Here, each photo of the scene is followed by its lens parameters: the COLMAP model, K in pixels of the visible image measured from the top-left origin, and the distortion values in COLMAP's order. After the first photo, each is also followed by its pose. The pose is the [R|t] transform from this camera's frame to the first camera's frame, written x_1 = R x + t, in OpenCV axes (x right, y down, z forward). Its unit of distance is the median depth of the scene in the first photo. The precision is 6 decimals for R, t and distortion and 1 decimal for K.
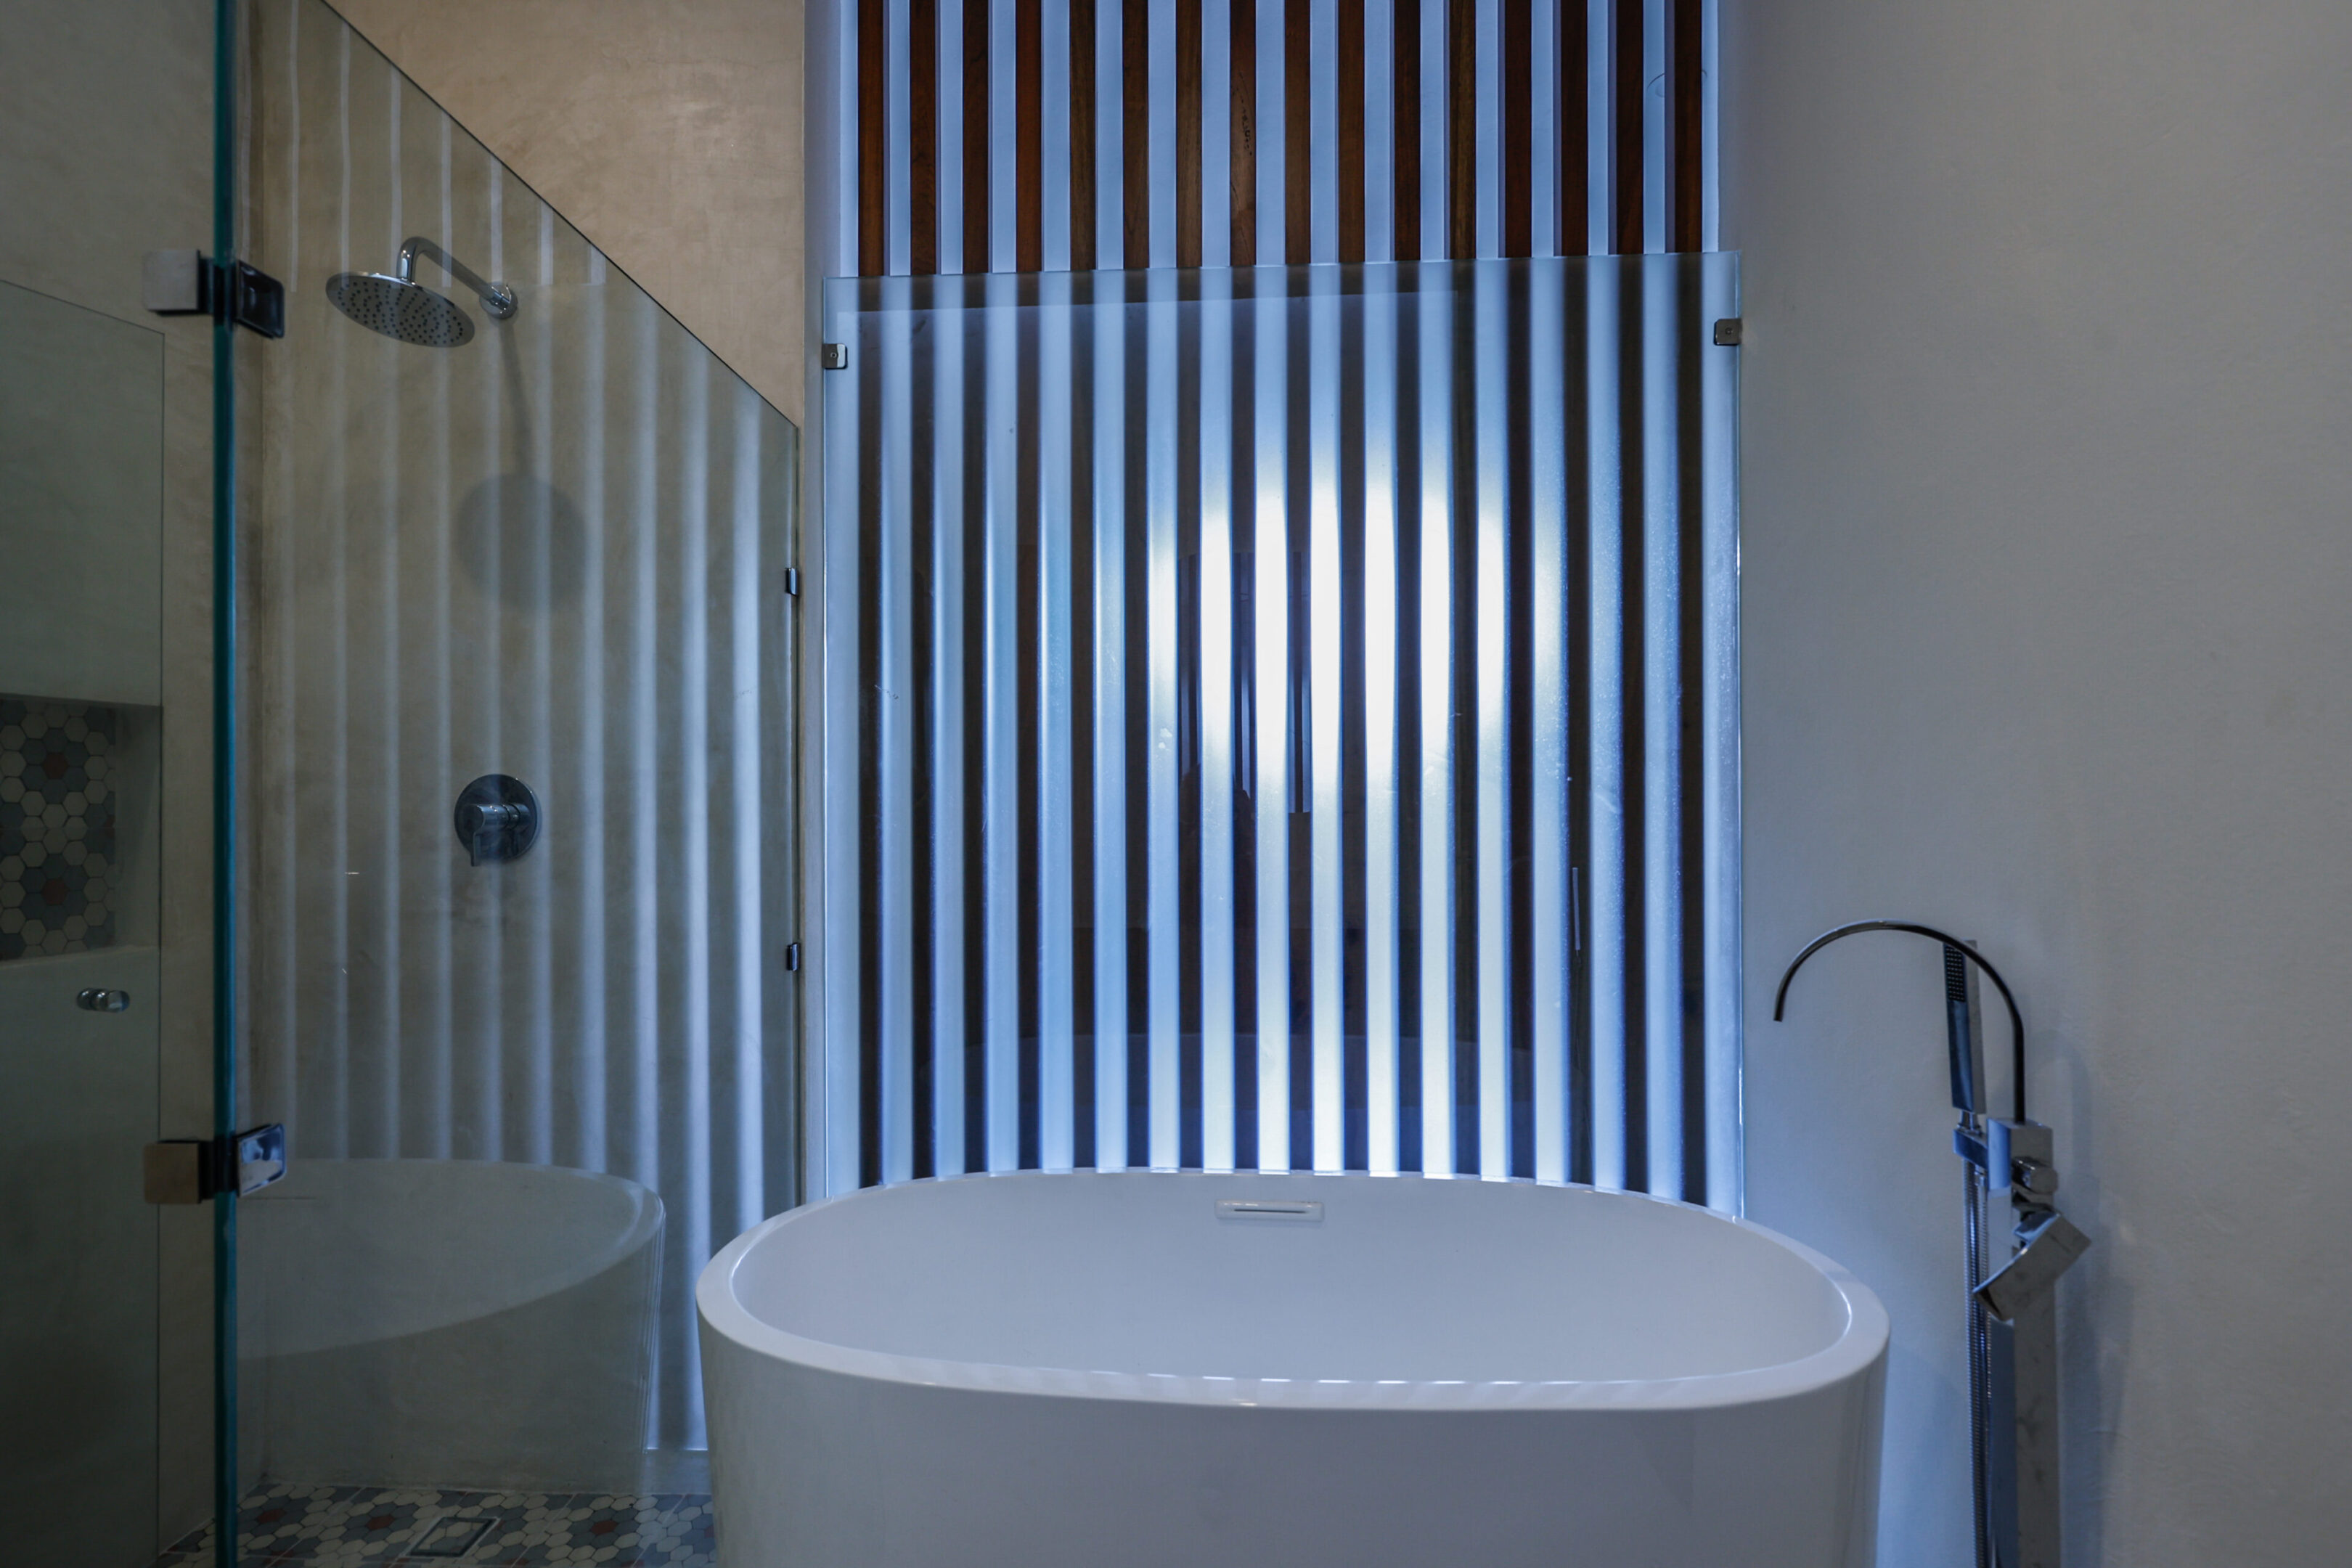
lens RADIAL K [[1147.8, 0, 1201.5], [0, 1147.8, 788.0], [0, 0, 1]] dist [-0.003252, -0.000681]
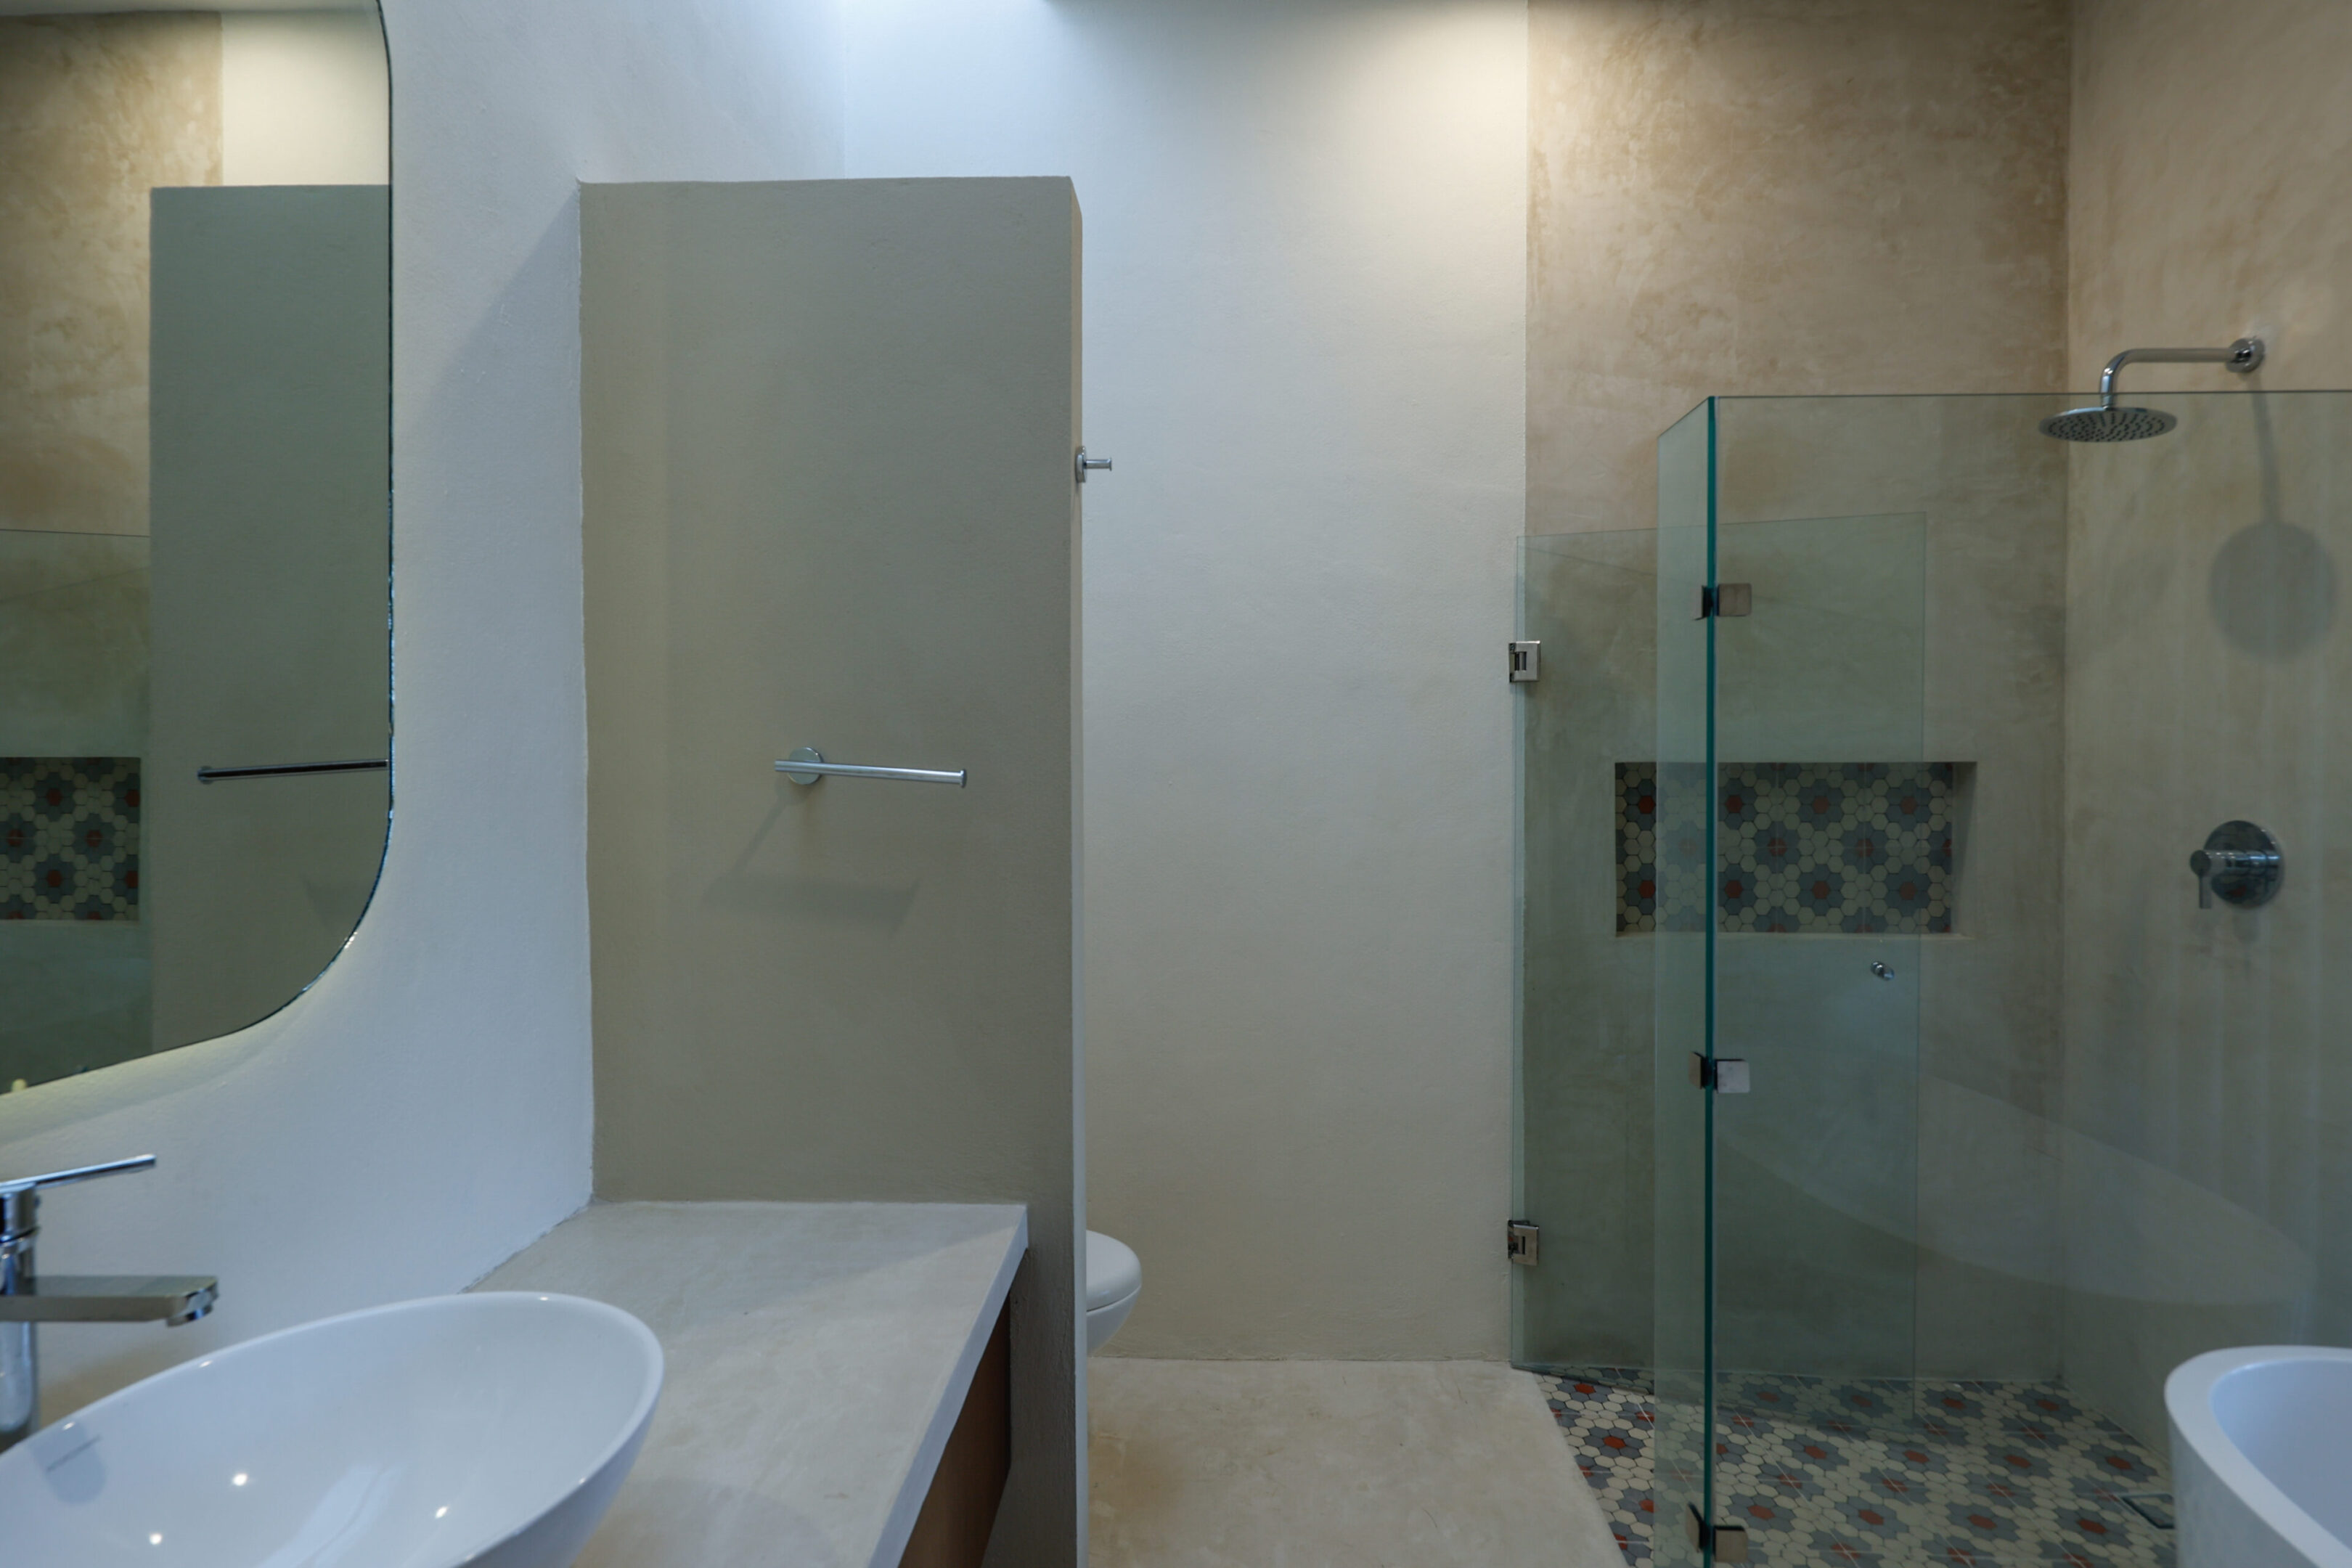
lens RADIAL K [[1147.8, 0, 1201.5], [0, 1147.8, 788.0], [0, 0, 1]] dist [-0.003252, -0.000681]
pose [[0.028178, 0.025658, -0.999274, 0.406793], [0.006590, 0.999644, 0.025854, -0.078806], [0.999581, -0.007314, 0.027999, 0.047017]]
